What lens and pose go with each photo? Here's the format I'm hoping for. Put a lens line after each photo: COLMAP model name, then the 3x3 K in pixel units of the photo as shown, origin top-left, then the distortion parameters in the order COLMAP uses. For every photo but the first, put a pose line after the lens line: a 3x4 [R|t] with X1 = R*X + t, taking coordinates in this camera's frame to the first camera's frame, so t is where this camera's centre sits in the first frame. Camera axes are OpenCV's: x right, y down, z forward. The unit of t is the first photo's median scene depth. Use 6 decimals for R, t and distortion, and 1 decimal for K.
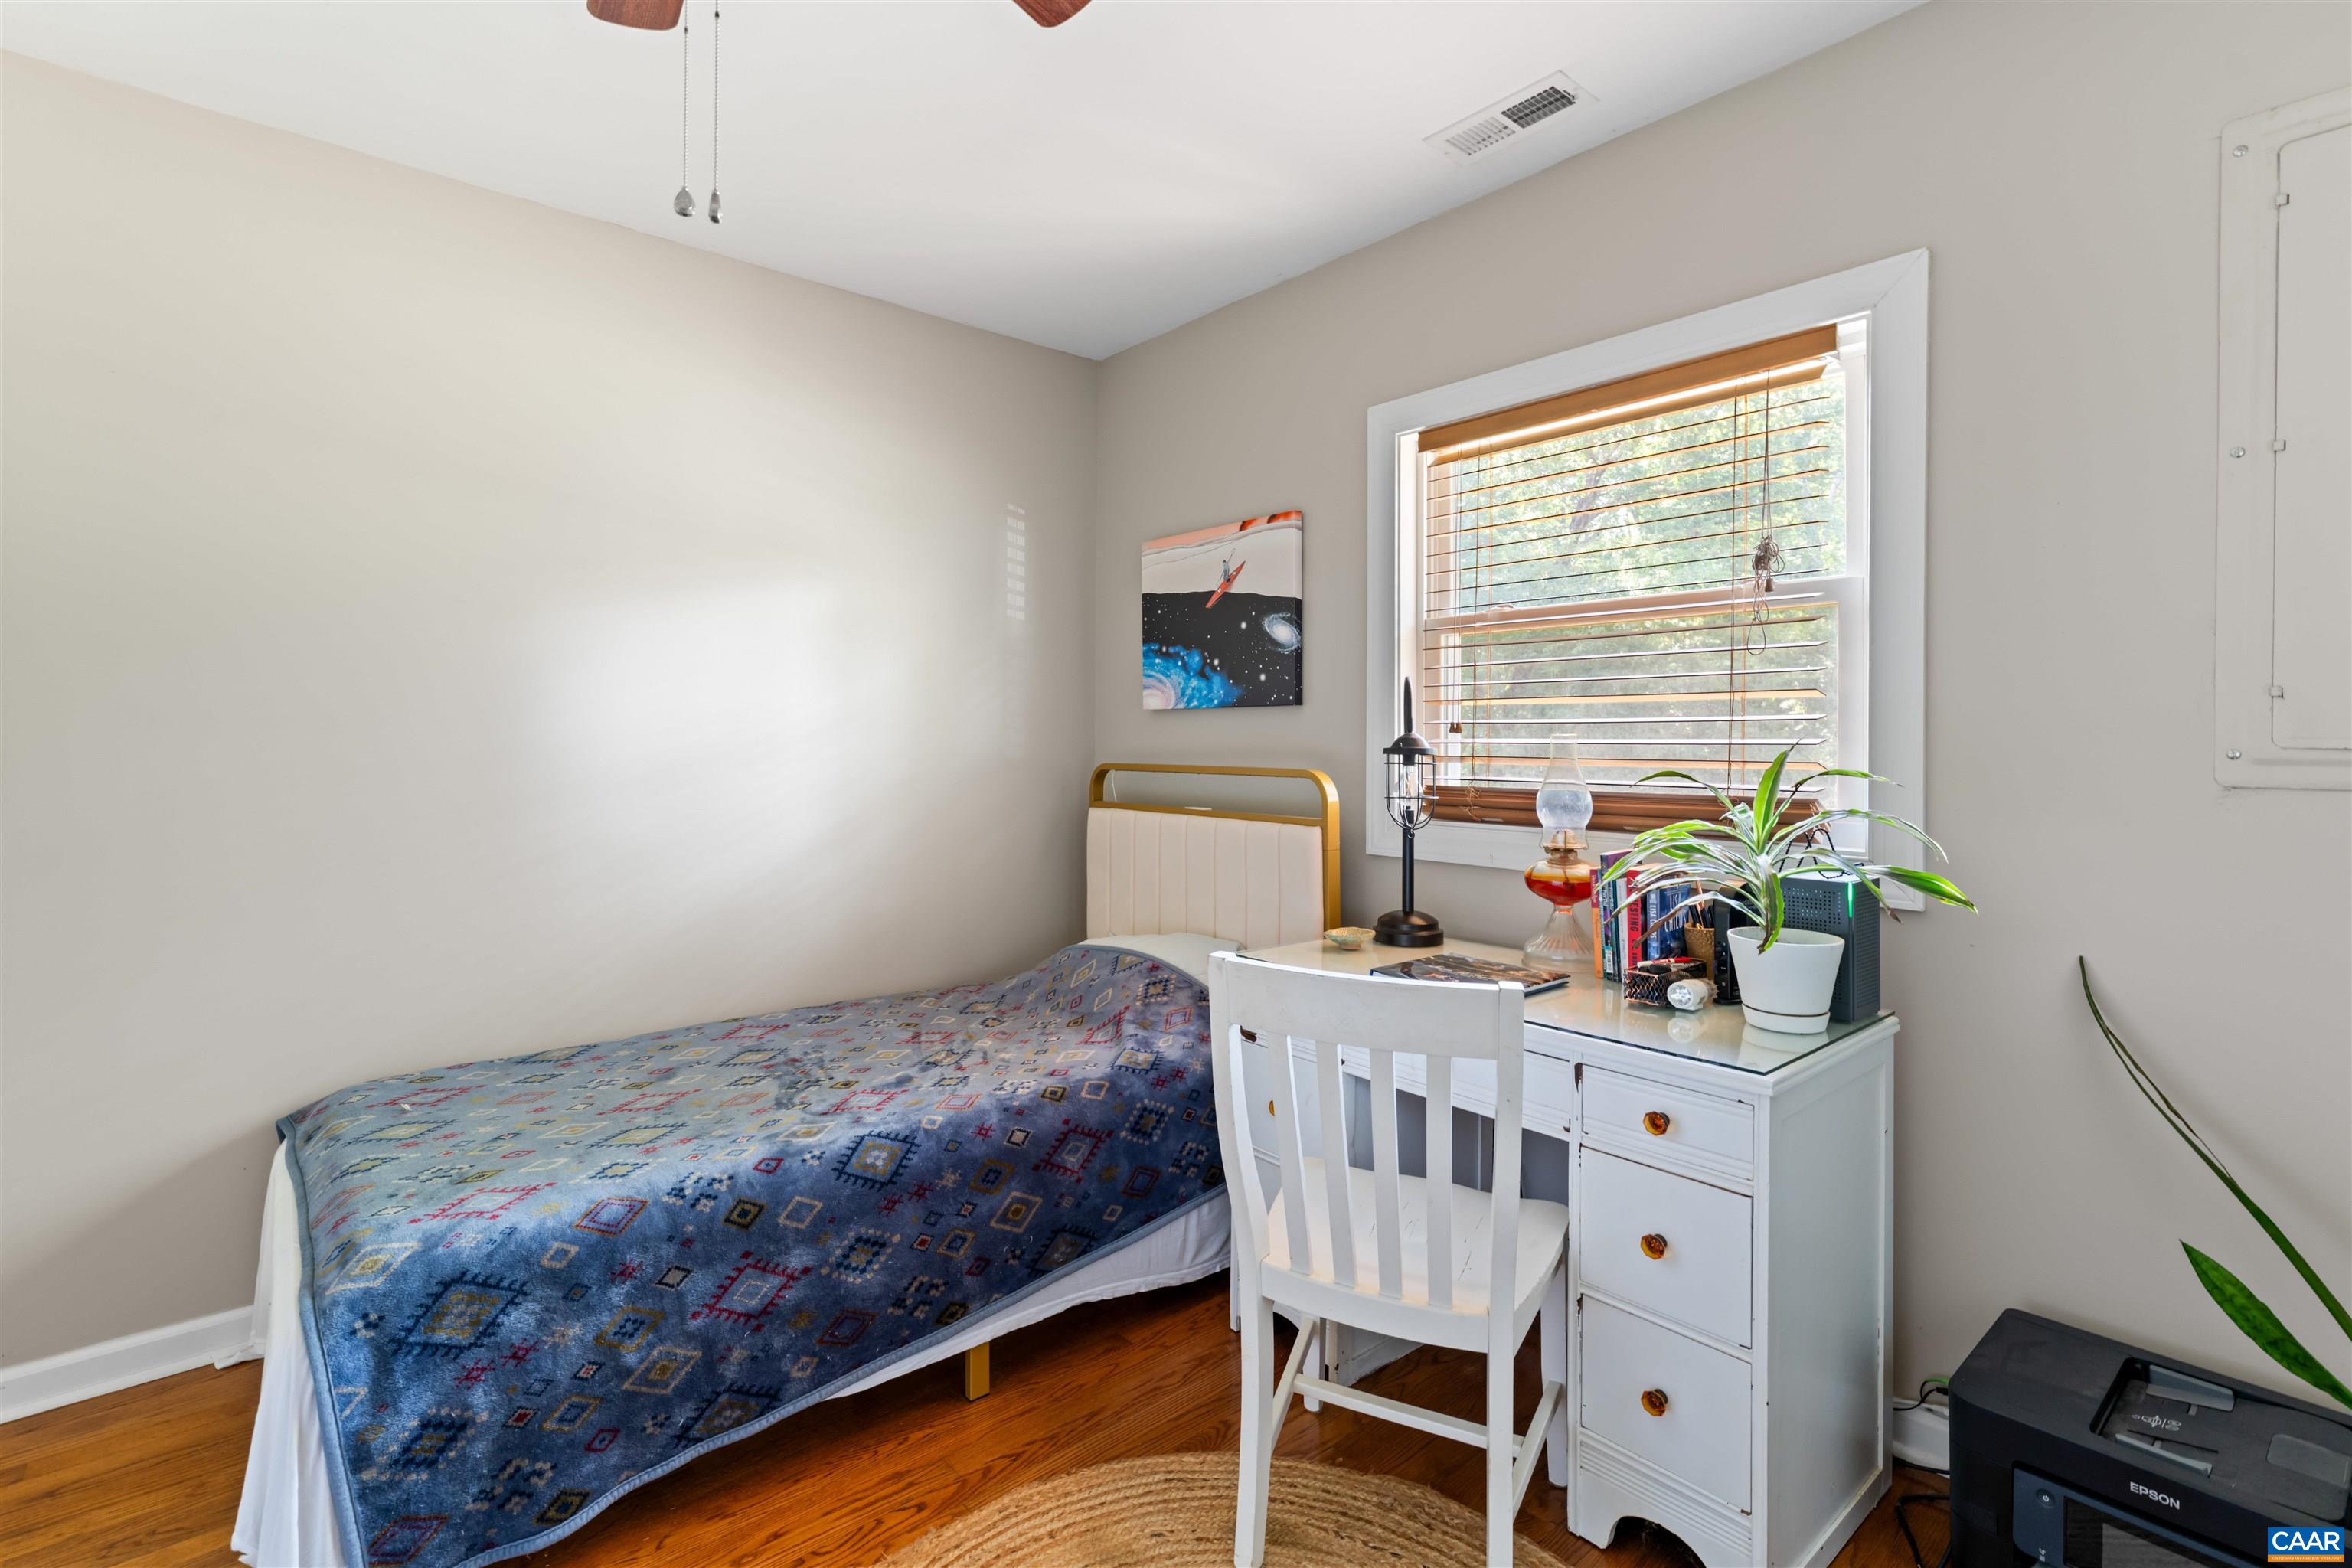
lens RADIAL K [[1085.7, 0, 1114.3], [0, 1085.7, 738.1], [0, 0, 1]] dist [0.002366, -0.001259]
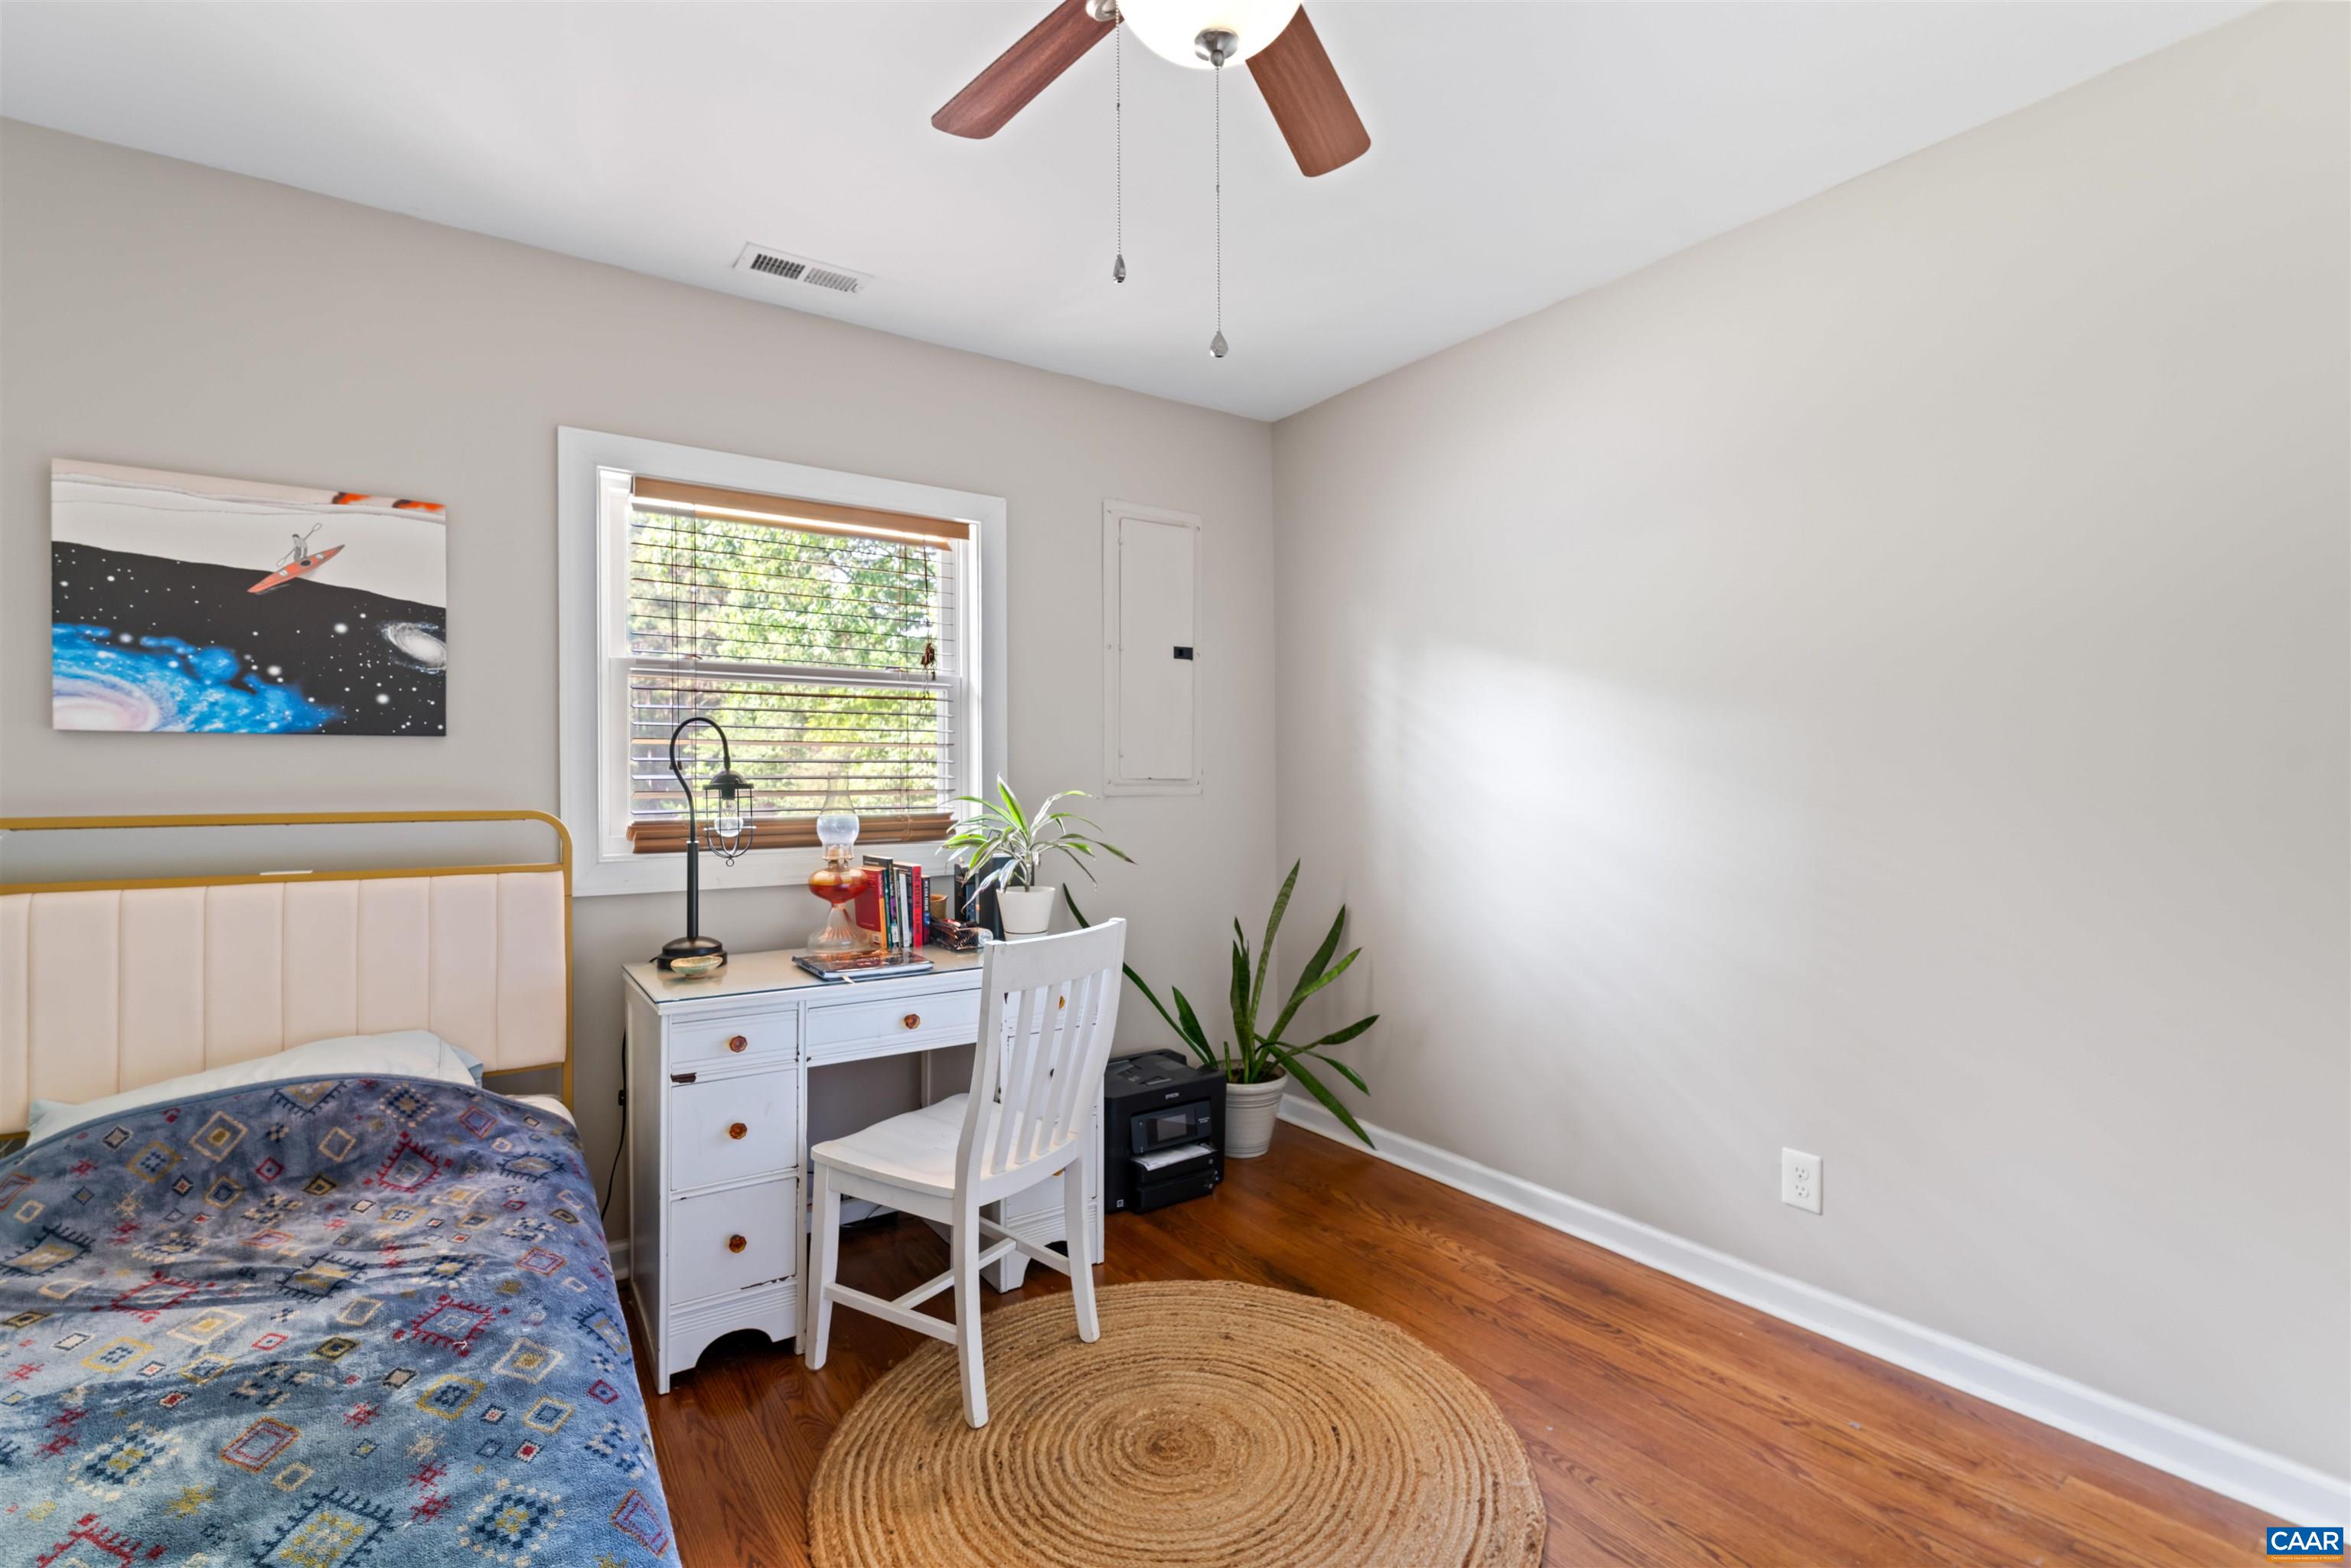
lens RADIAL K [[1085.2, 0, 1173.1], [0, 1085.2, 780.4], [0, 0, 1]] dist [0.002366, -0.001259]
pose [[0.068019, -0.005721, 0.997668, -0.630731], [0.000584, 0.999984, 0.005694, -0.000736], [-0.997684, 0.000196, 0.068021, 0.379271]]
